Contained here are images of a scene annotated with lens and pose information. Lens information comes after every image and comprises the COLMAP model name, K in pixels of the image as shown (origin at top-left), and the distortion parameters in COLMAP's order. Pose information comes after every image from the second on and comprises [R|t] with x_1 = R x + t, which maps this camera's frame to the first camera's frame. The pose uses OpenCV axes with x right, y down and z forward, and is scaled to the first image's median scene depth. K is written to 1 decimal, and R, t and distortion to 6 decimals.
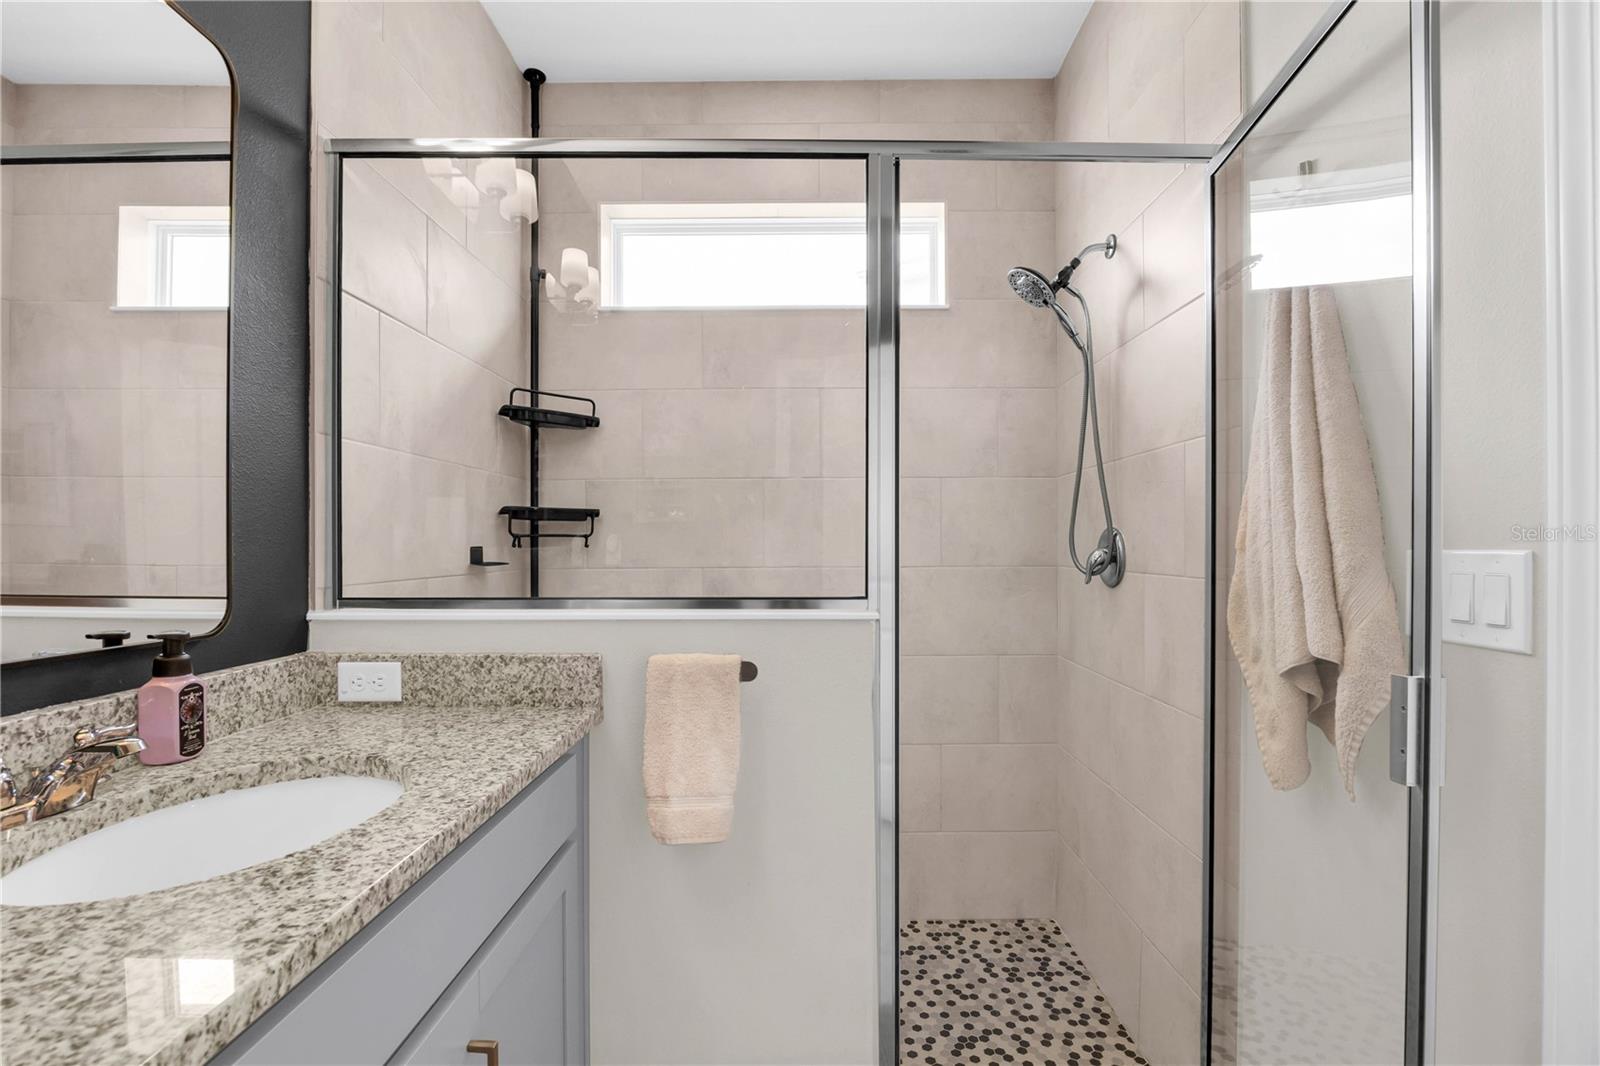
lens RADIAL K [[681.1, 0, 800.0], [0, 681.1, 533.0], [0, 0, 1]] dist [-0.014816, 0.000210]
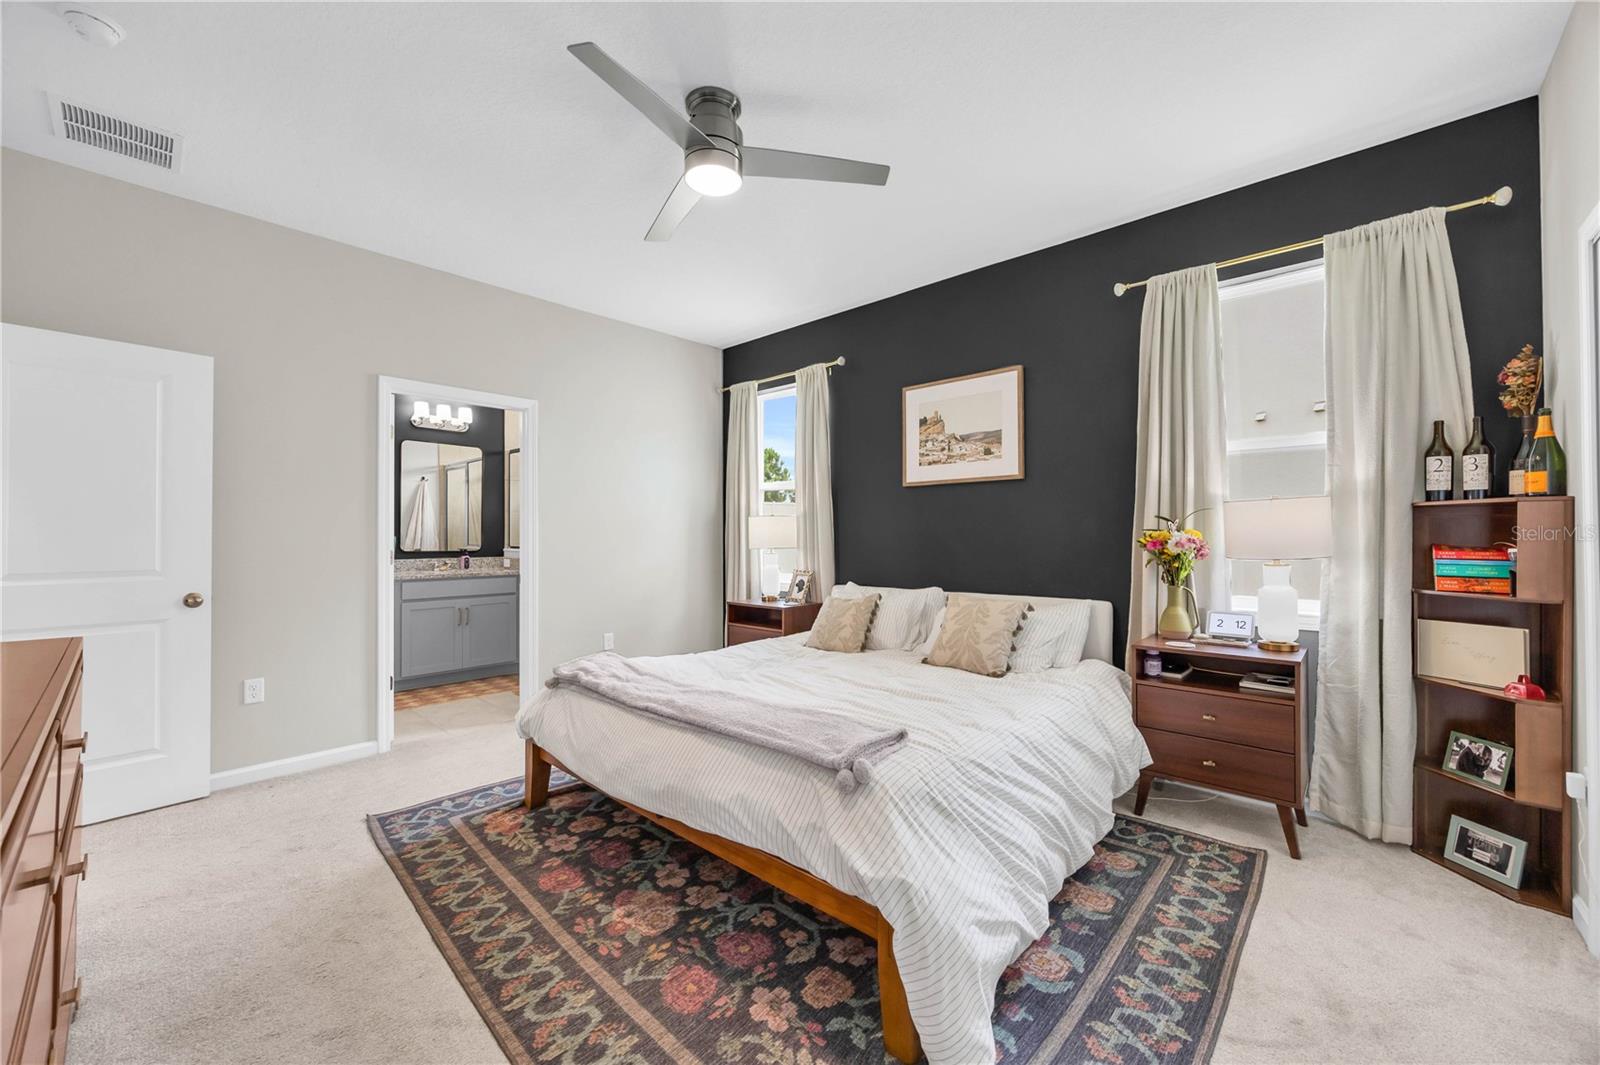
lens RADIAL K [[627.6, 0, 810.6], [0, 627.6, 543.0], [0, 0, 1]] dist [-0.000513, -0.000100]
pose [[0.745044, 0.001217, -0.667014, 5.918803], [0.014332, 0.999738, 0.017832, 0.029703], [0.666862, -0.022846, 0.744831, -1.368299]]
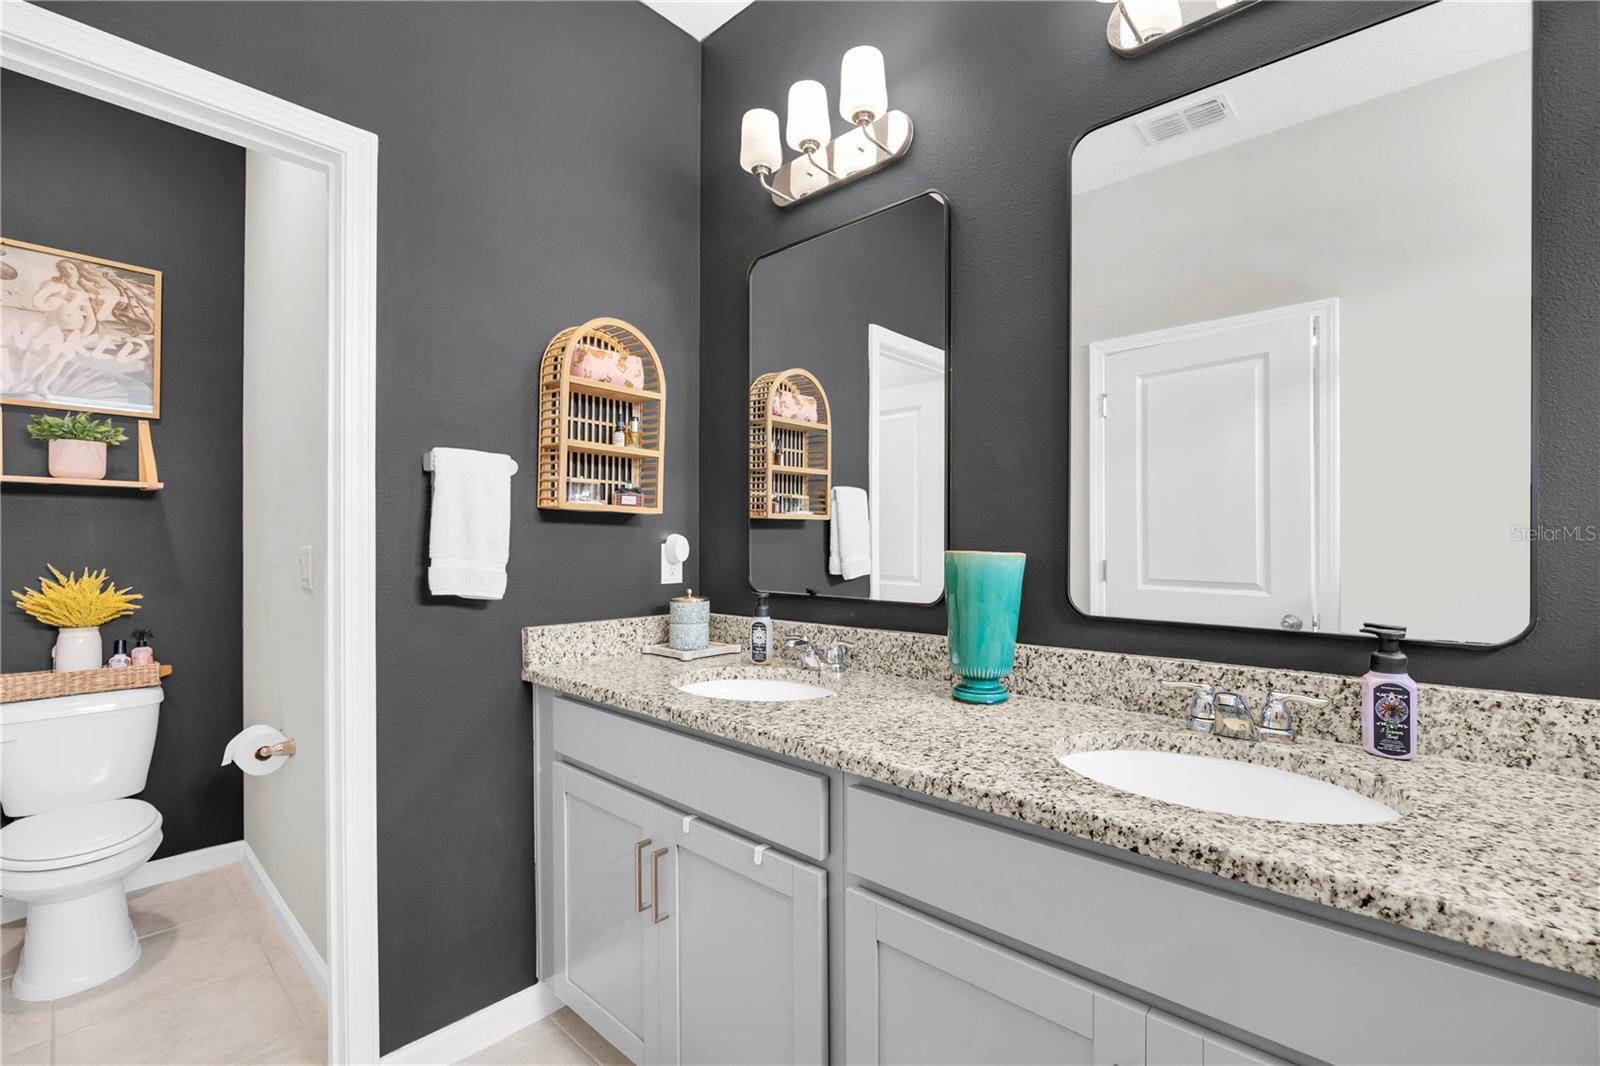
lens RADIAL K [[627.6, 0, 810.6], [0, 627.6, 543.5], [0, 0, 1]] dist [-0.000513, -0.000100]
pose [[-0.635812, -0.006239, -0.771819, 0.395620], [0.013974, 0.999710, -0.019593, 0.021761], [0.771718, -0.023243, -0.635540, 0.983965]]
